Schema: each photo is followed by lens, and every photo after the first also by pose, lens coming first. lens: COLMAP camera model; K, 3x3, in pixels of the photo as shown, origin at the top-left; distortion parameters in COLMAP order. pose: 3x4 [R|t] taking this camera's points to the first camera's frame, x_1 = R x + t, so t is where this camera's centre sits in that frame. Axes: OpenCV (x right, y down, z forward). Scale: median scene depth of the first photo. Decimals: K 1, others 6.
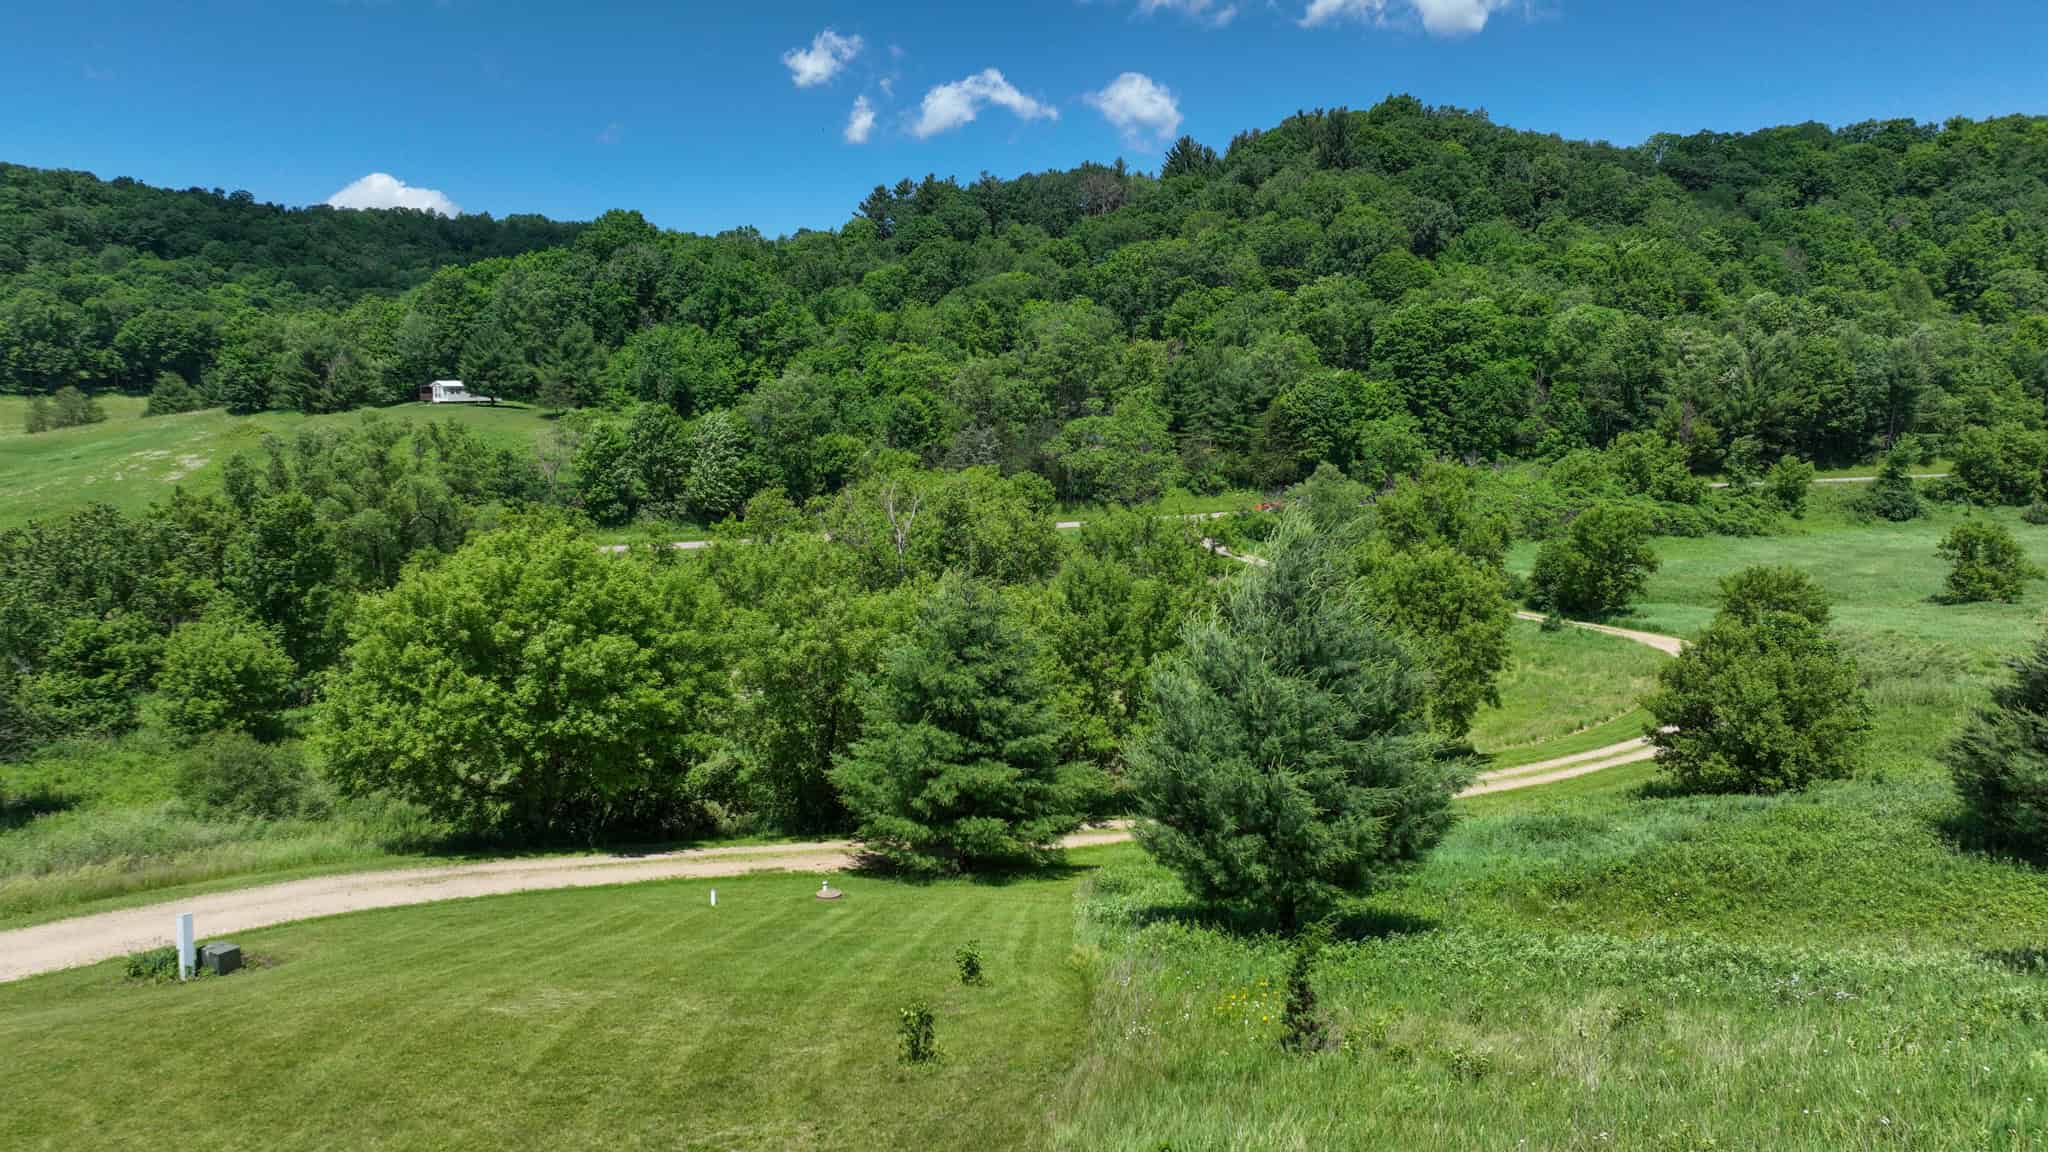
lens RADIAL K [[1435.7, 0, 1029.3], [0, 1435.7, 579.9], [0, 0, 1]] dist [-0.005328, 0.025706]
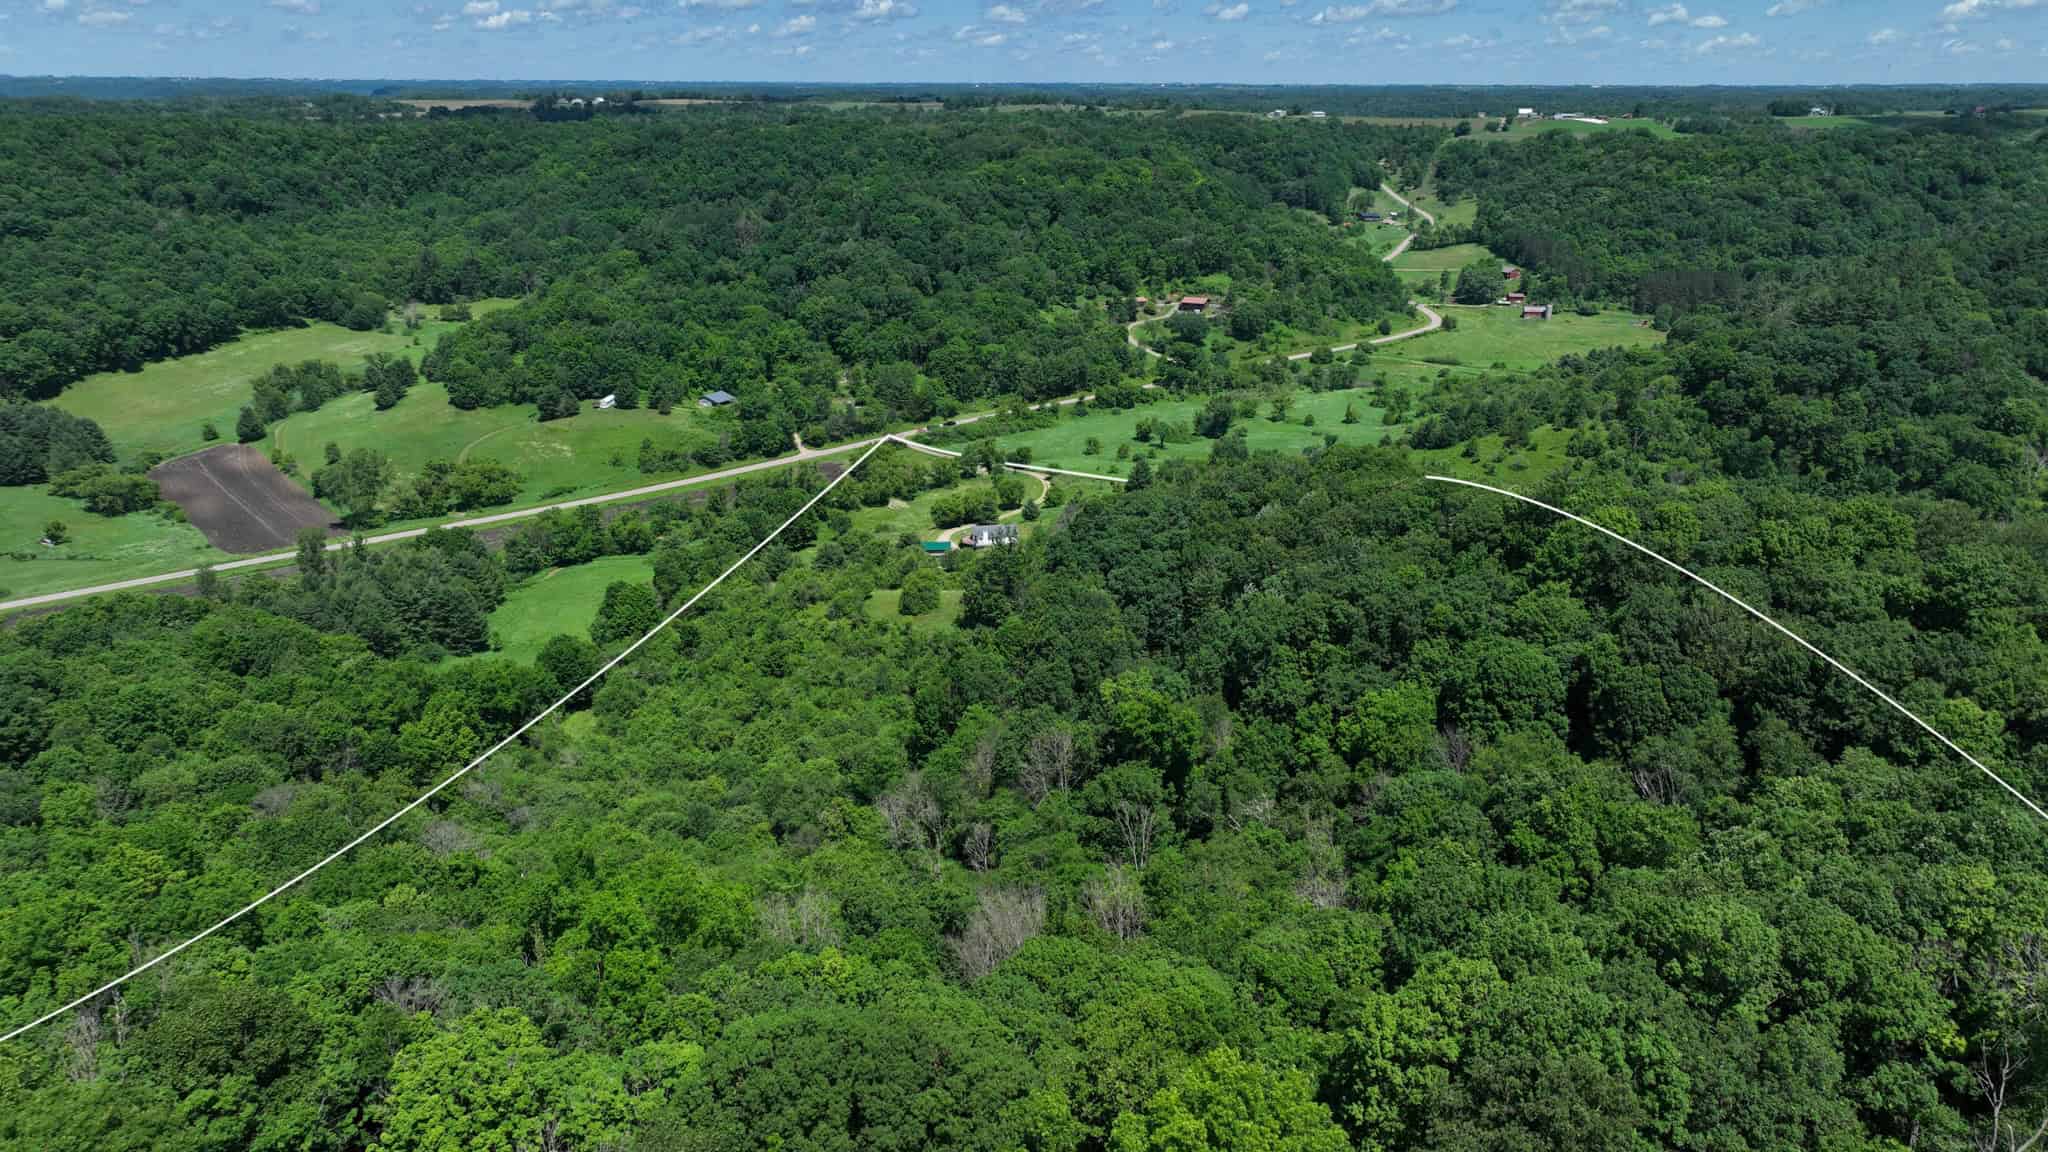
lens RADIAL K [[1435.7, 0, 1028.7], [0, 1435.7, 570.2], [0, 0, 1]] dist [-0.005328, 0.025706]
pose [[0.890379, -0.144638, 0.431631, -0.822687], [0.057659, 0.976377, 0.208239, -0.308670], [-0.451553, -0.160524, 0.877685, -1.581503]]
